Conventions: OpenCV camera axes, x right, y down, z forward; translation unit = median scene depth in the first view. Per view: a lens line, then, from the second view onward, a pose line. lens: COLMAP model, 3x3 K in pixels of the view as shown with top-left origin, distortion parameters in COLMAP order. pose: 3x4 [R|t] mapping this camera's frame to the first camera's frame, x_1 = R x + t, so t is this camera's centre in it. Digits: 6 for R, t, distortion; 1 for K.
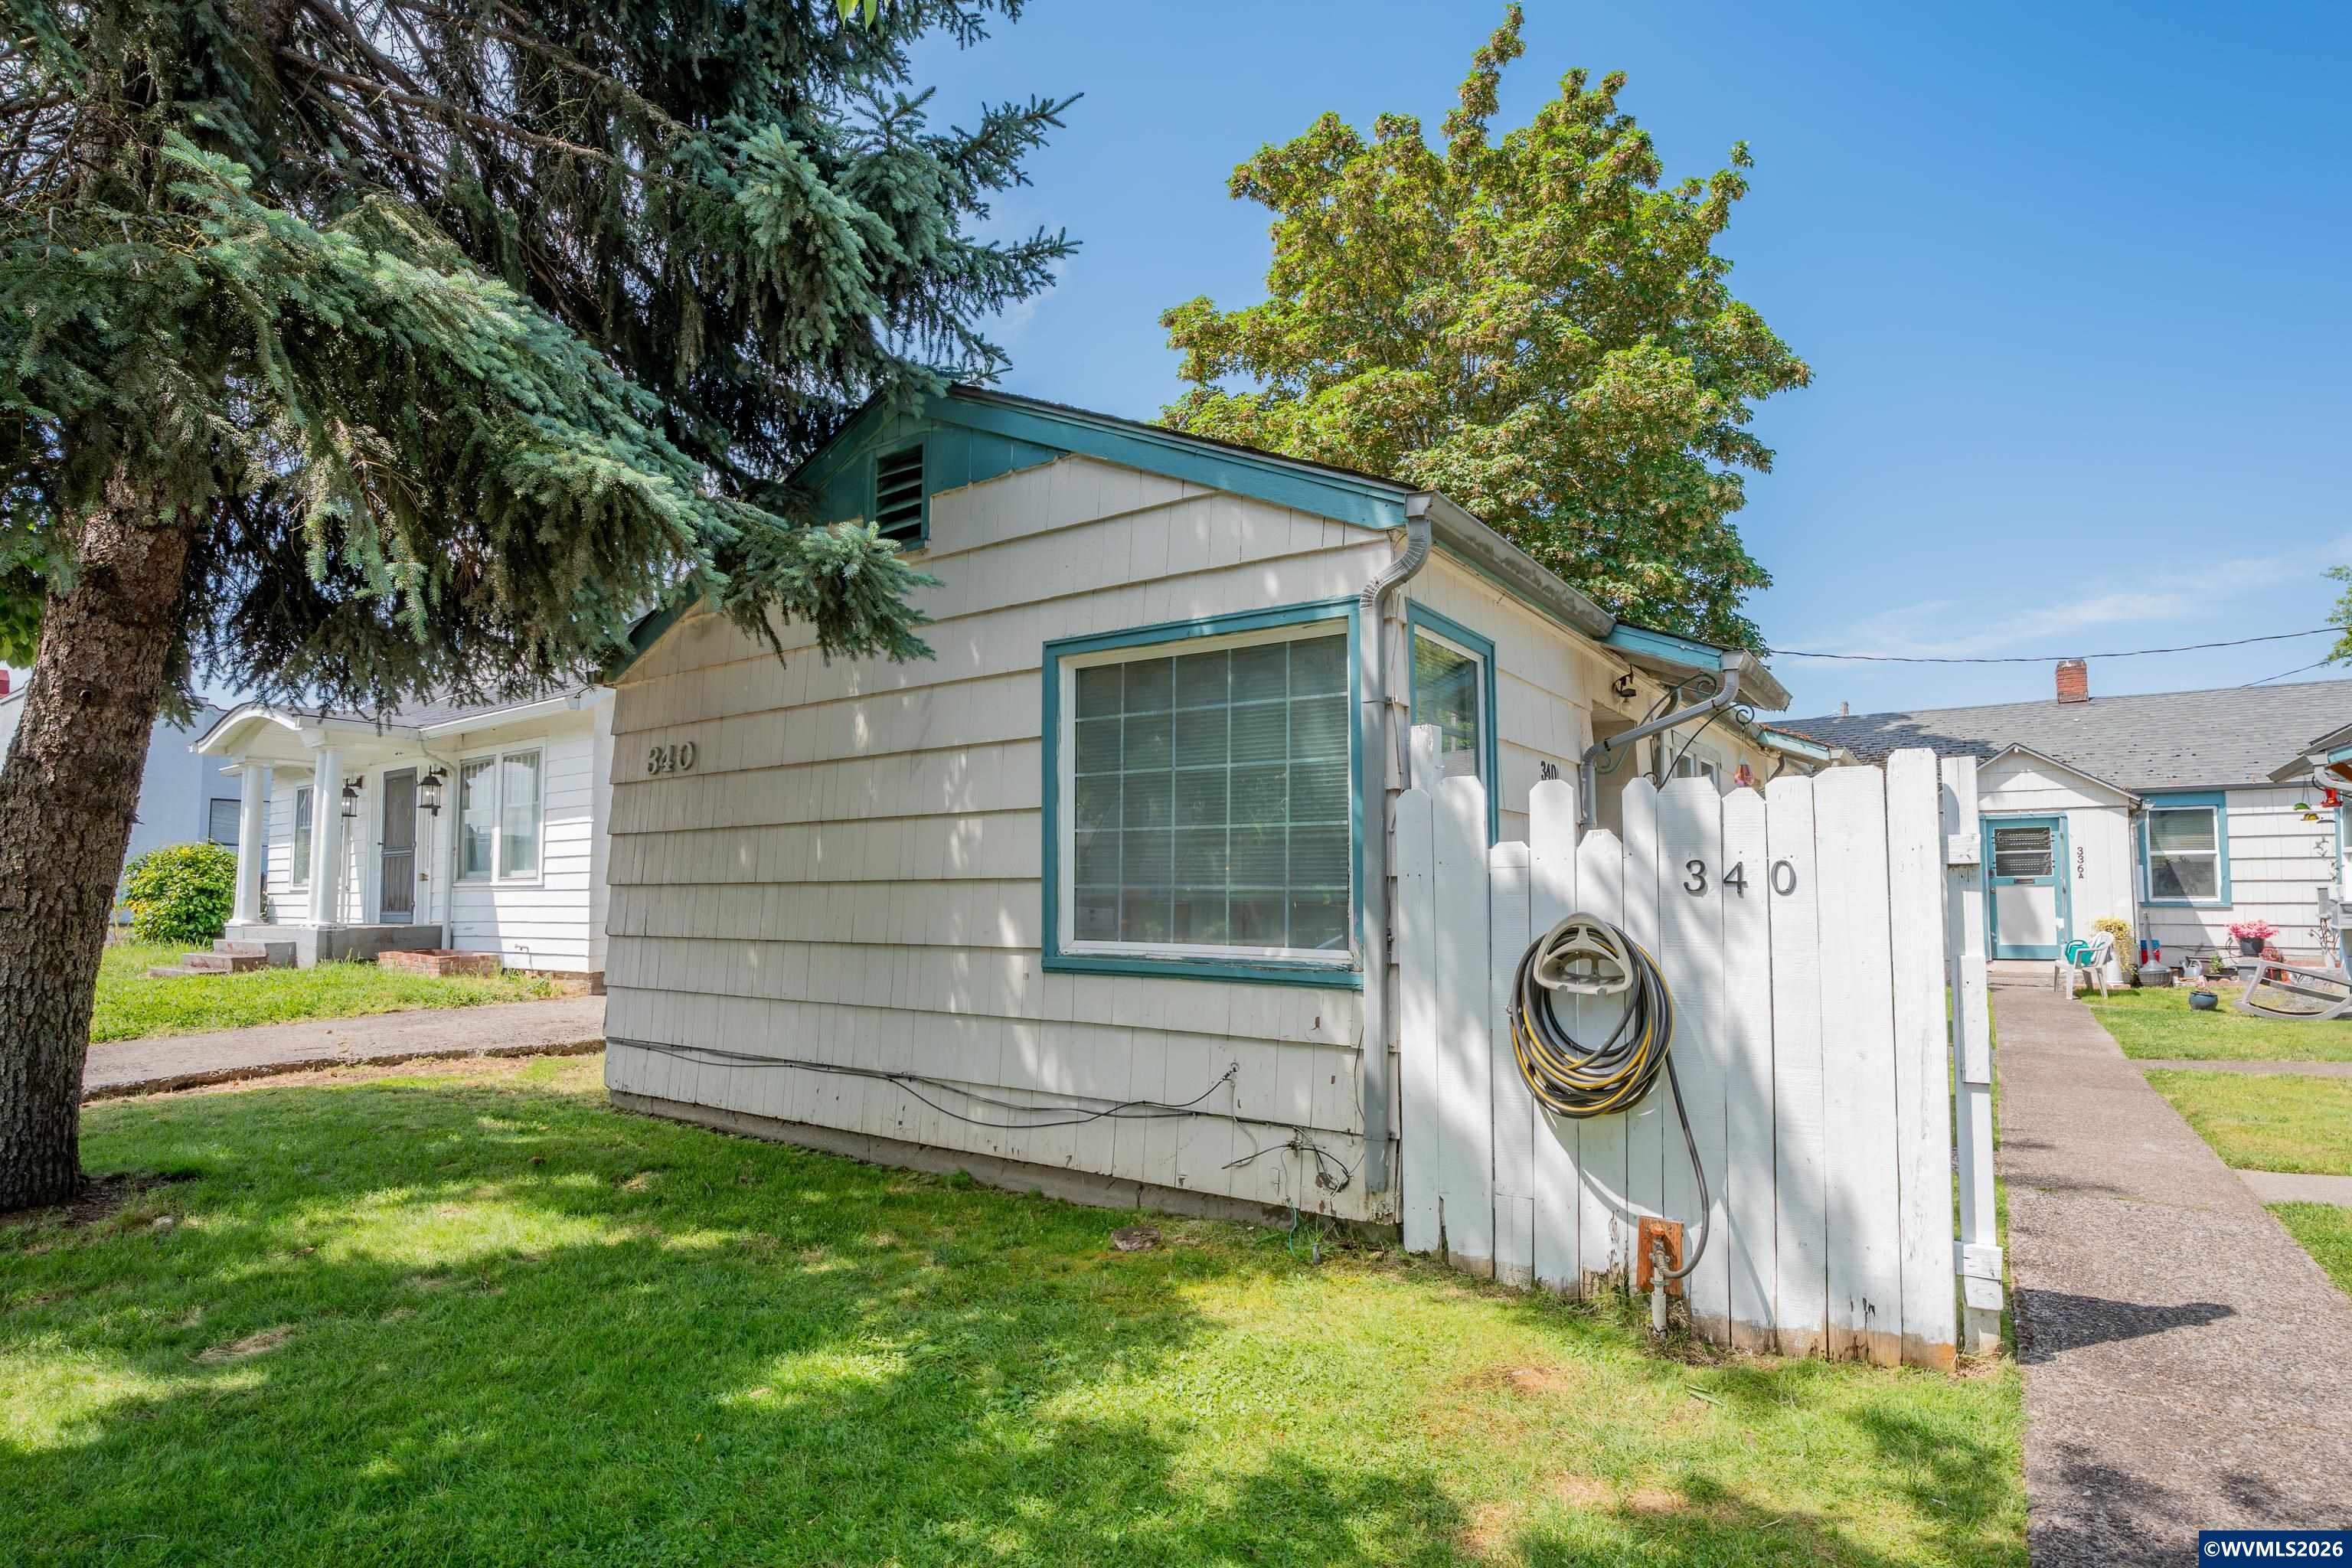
lens RADIAL K [[1164.1, 0, 1211.9], [0, 1164.1, 837.7], [0, 0, 1]] dist [-0.073504, 0.025995]
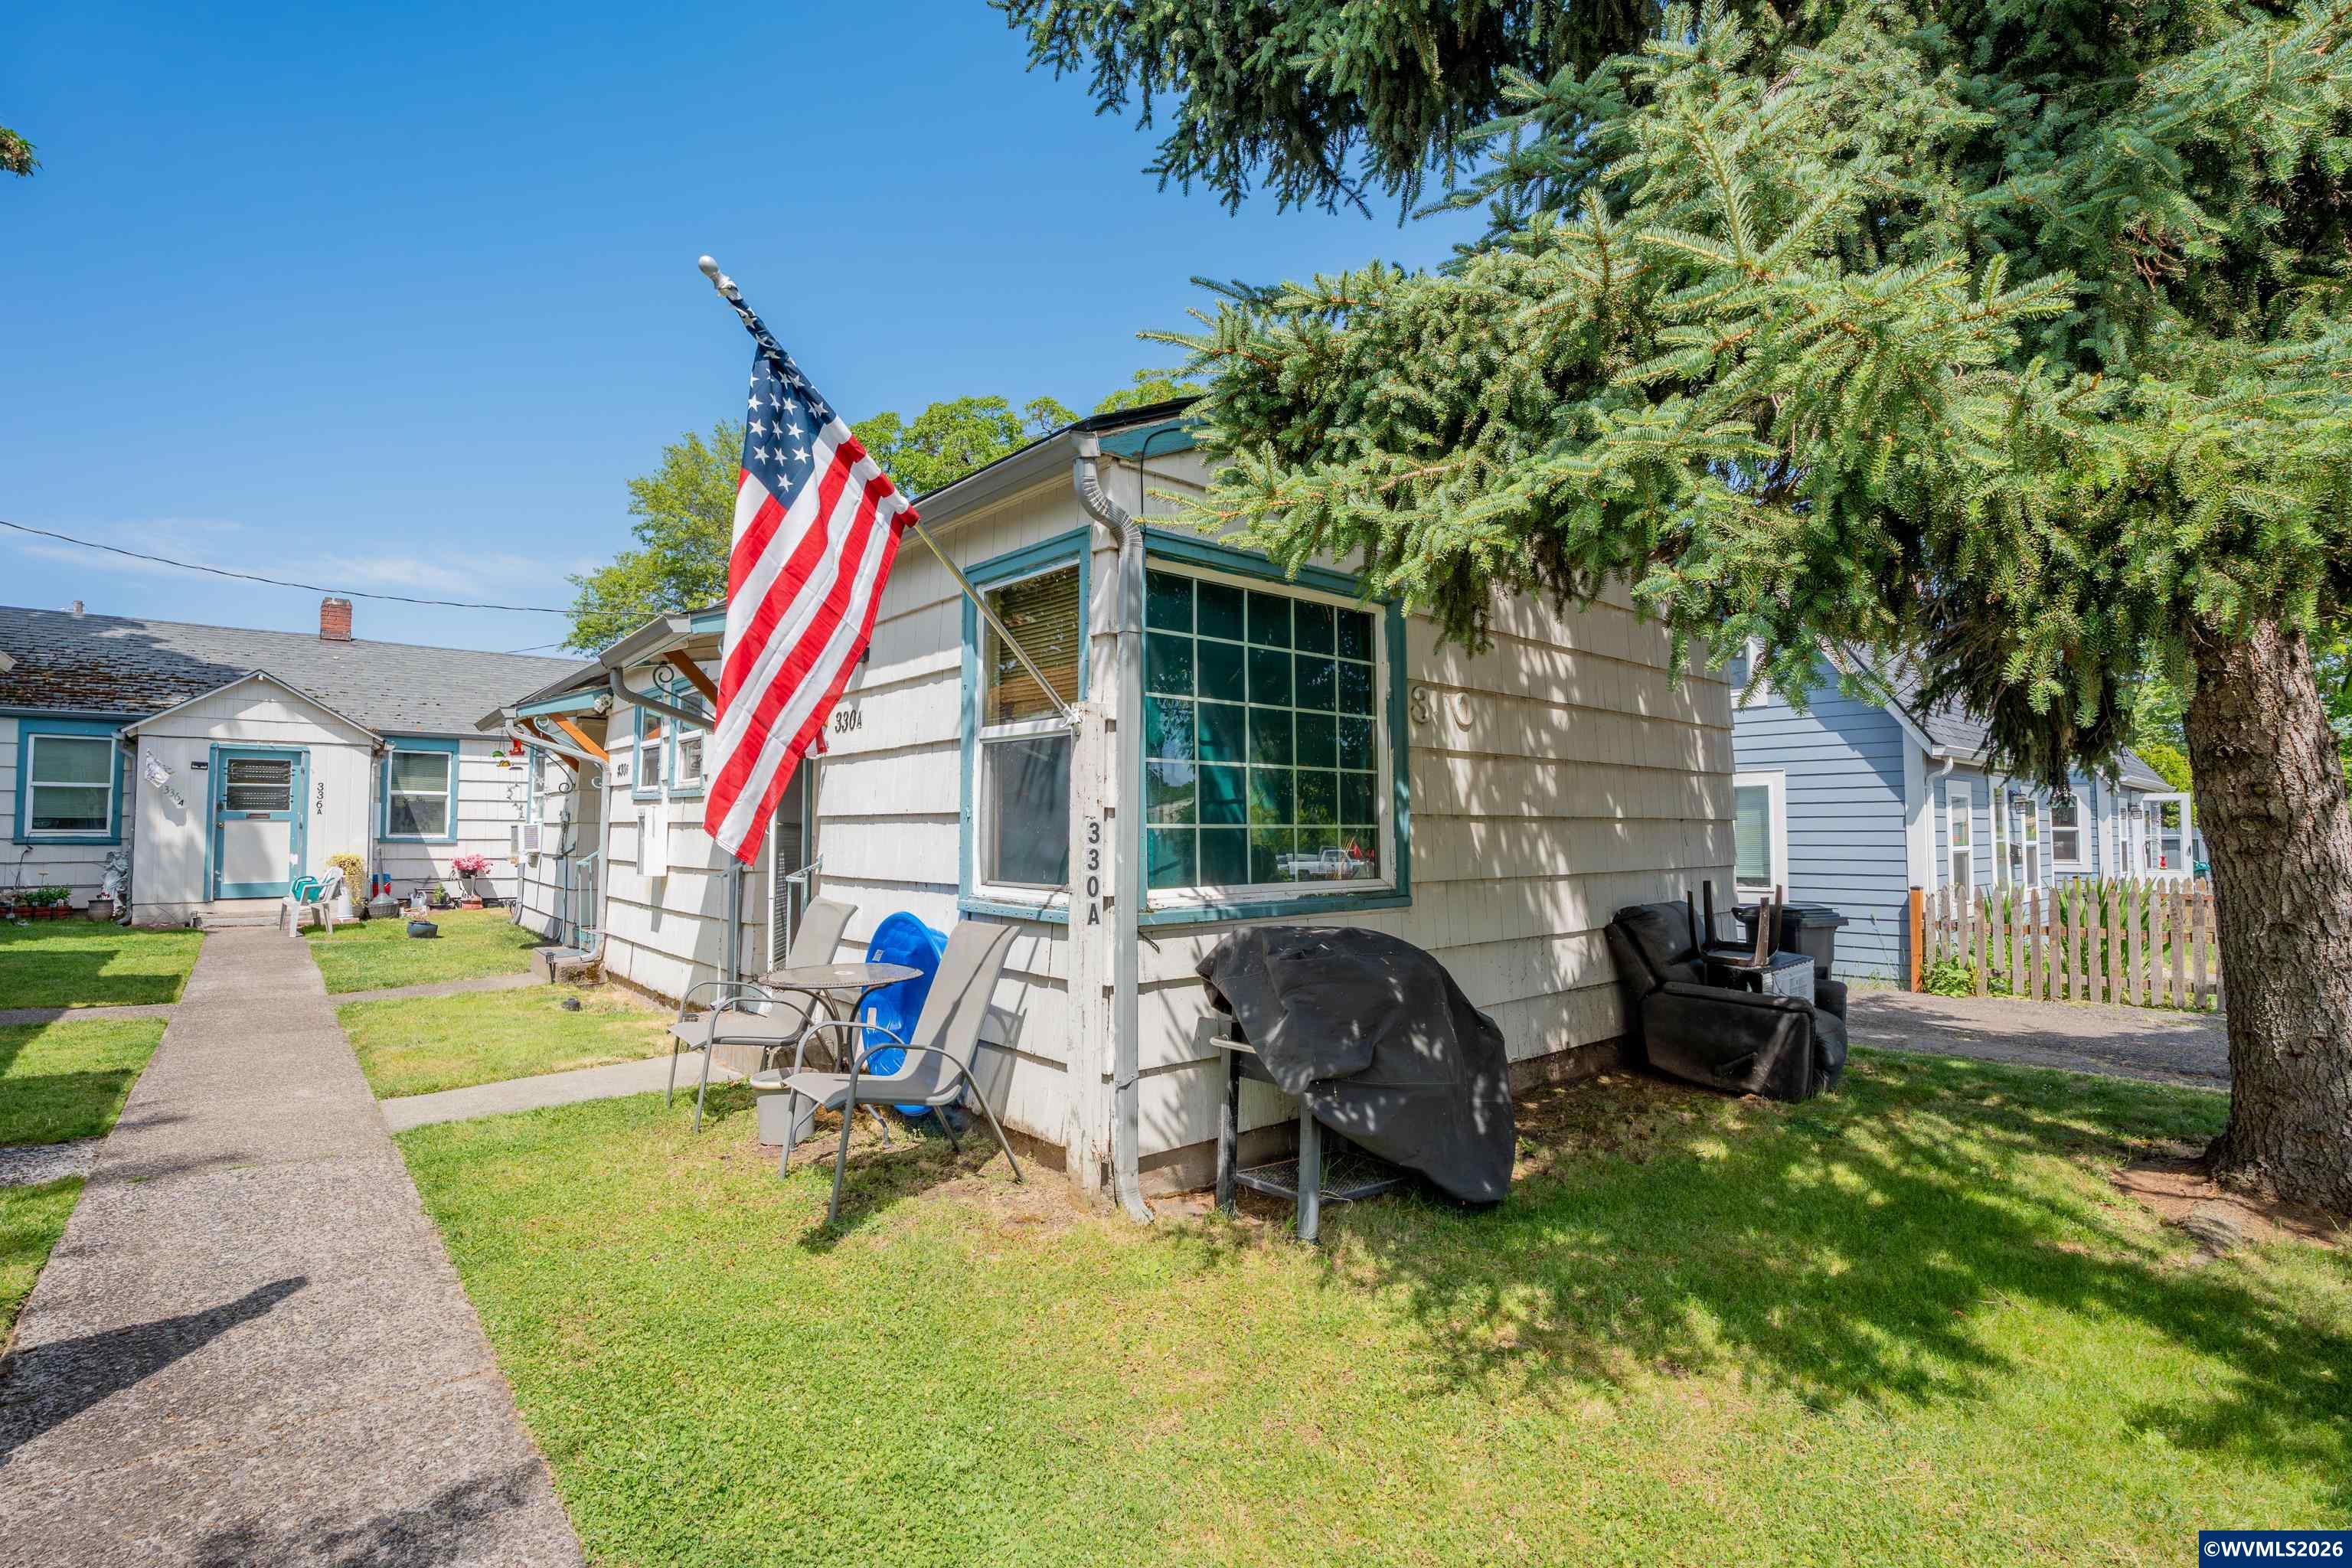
lens RADIAL K [[1089.9, 0, 1179.3], [0, 1089.9, 775.7], [0, 0, 1]] dist [-0.061613, 0.021899]
pose [[0.251845, 0.054563, 0.966228, 0.059289], [-0.051610, 0.997746, -0.042891, 0.002939], [-0.966391, -0.039066, 0.254093, 0.024674]]
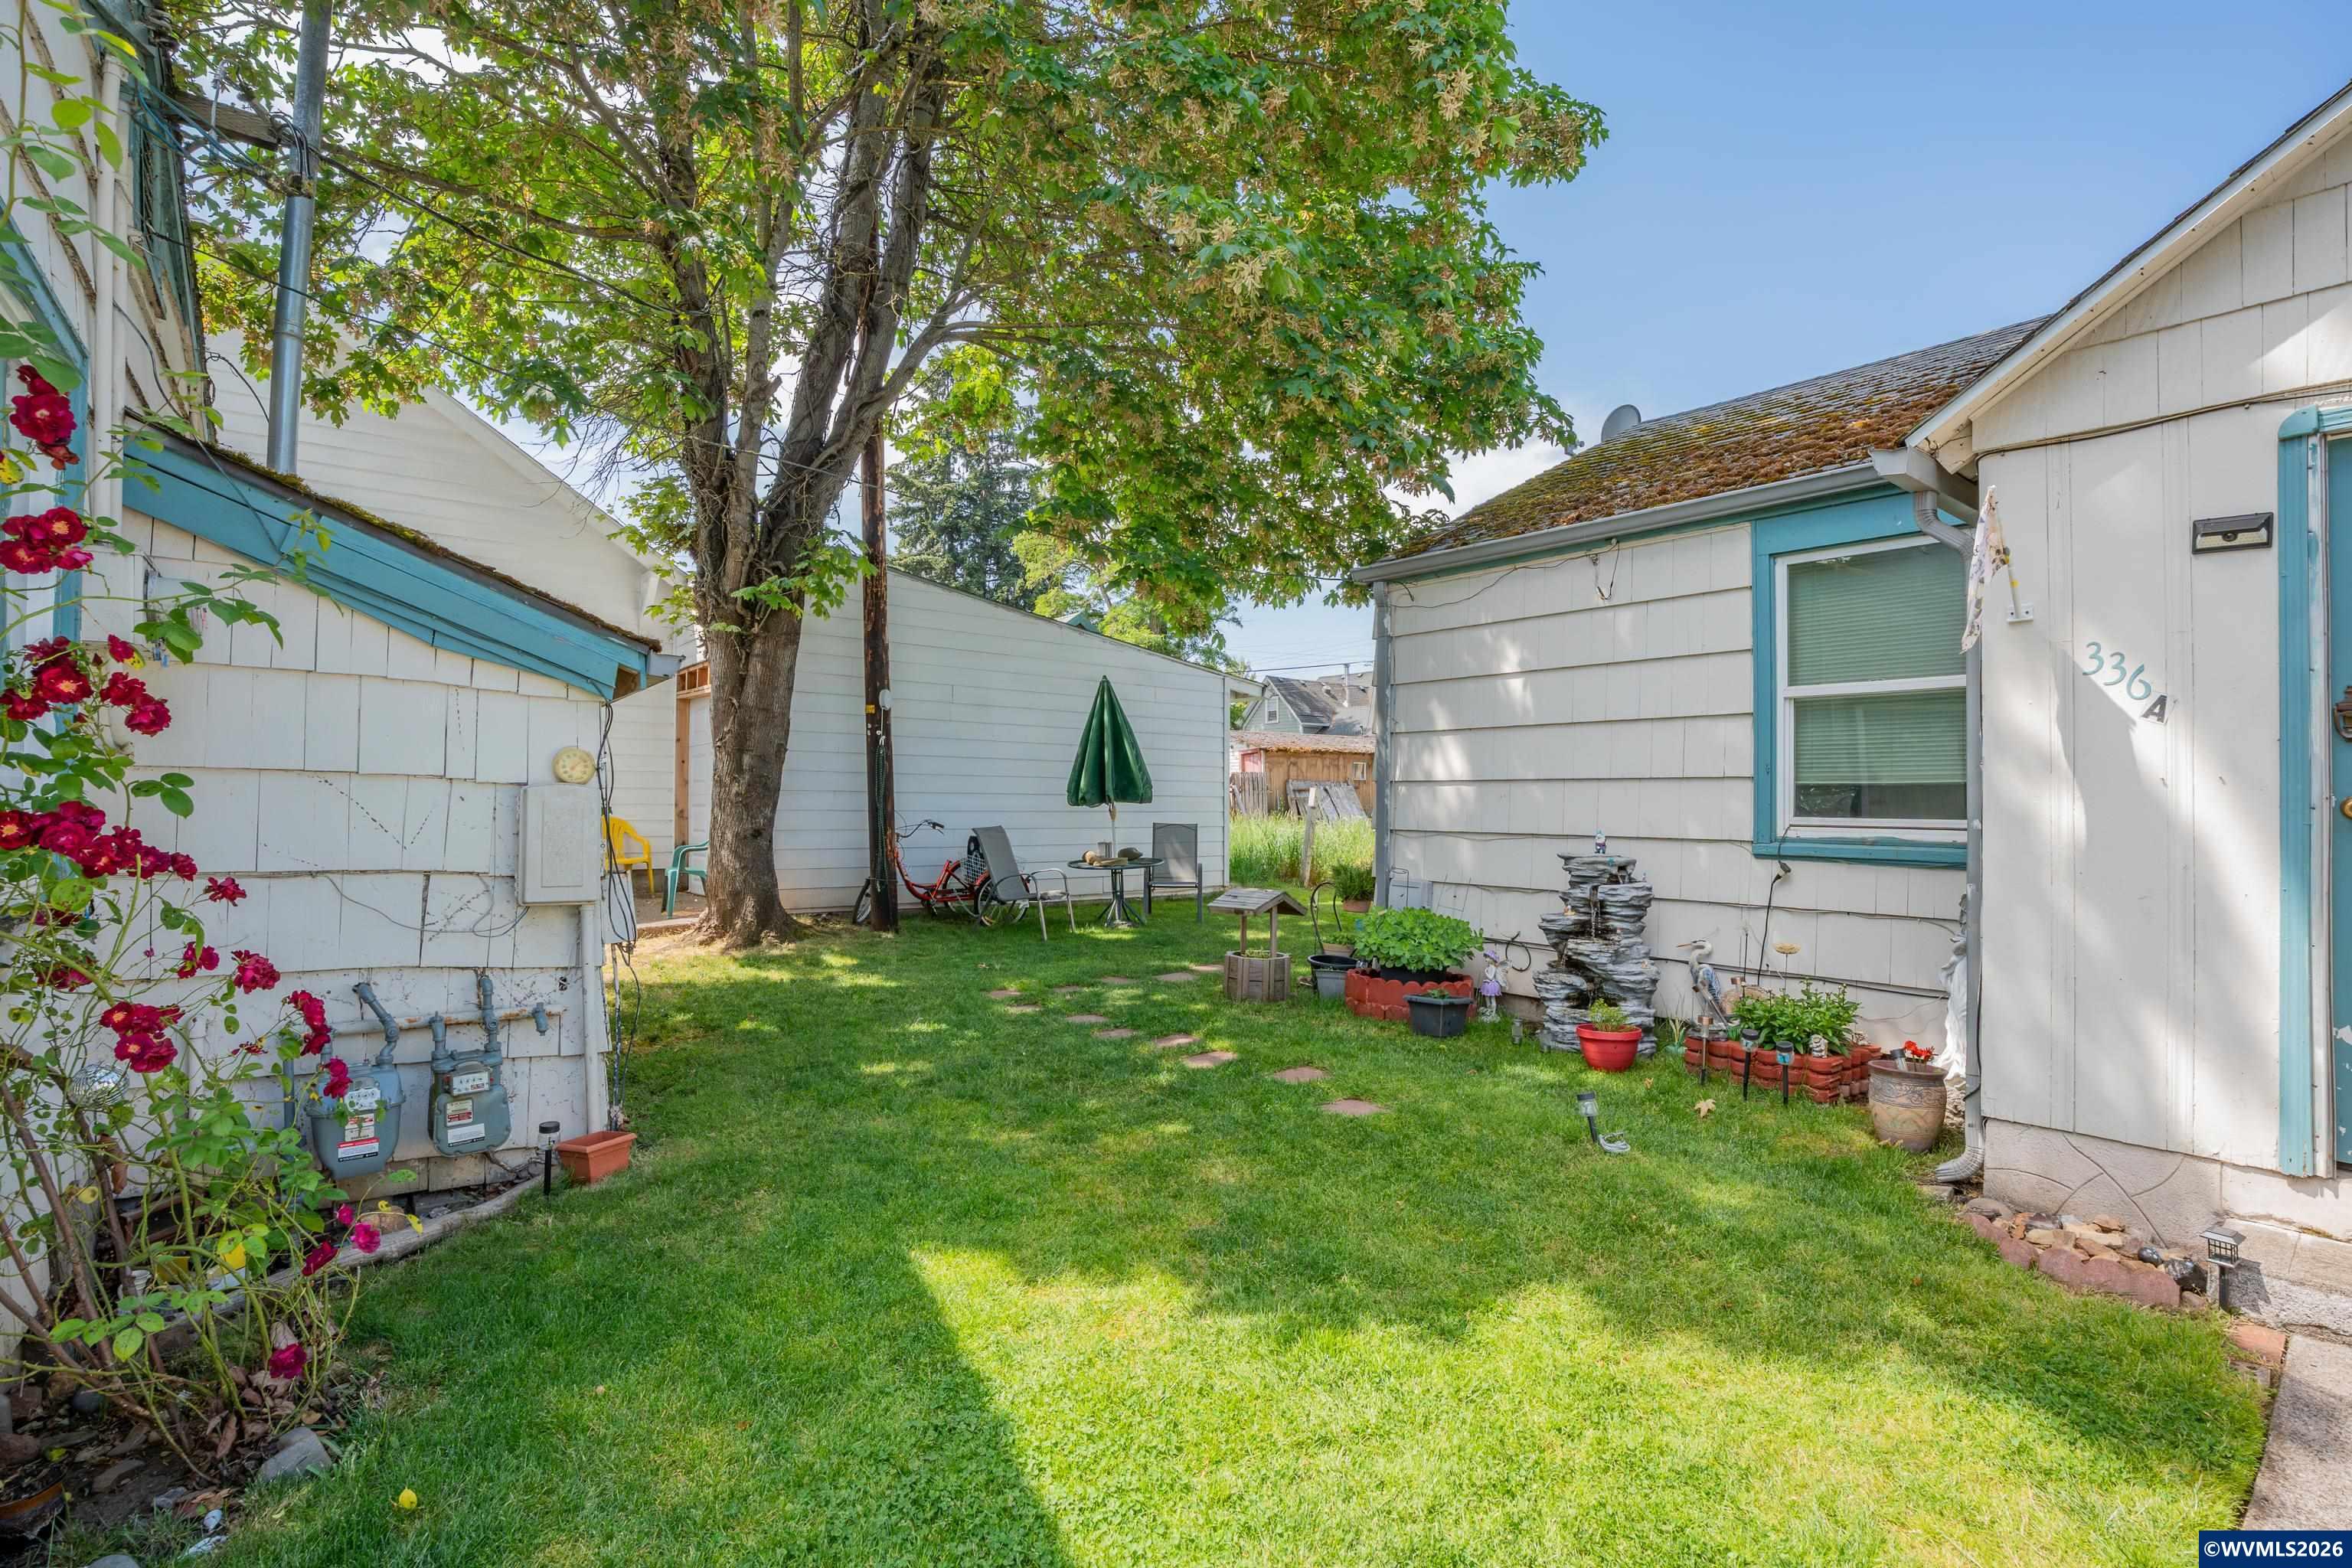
lens RADIAL K [[1089.9, 0, 1179.3], [0, 1089.9, 775.7], [0, 0, 1]] dist [-0.061613, 0.021899]
pose [[0.964846, 0.004445, -0.262777, 0.469359], [0.005745, 0.999261, 0.037998, 0.027757], [0.262751, -0.038172, 0.964108, 0.656346]]
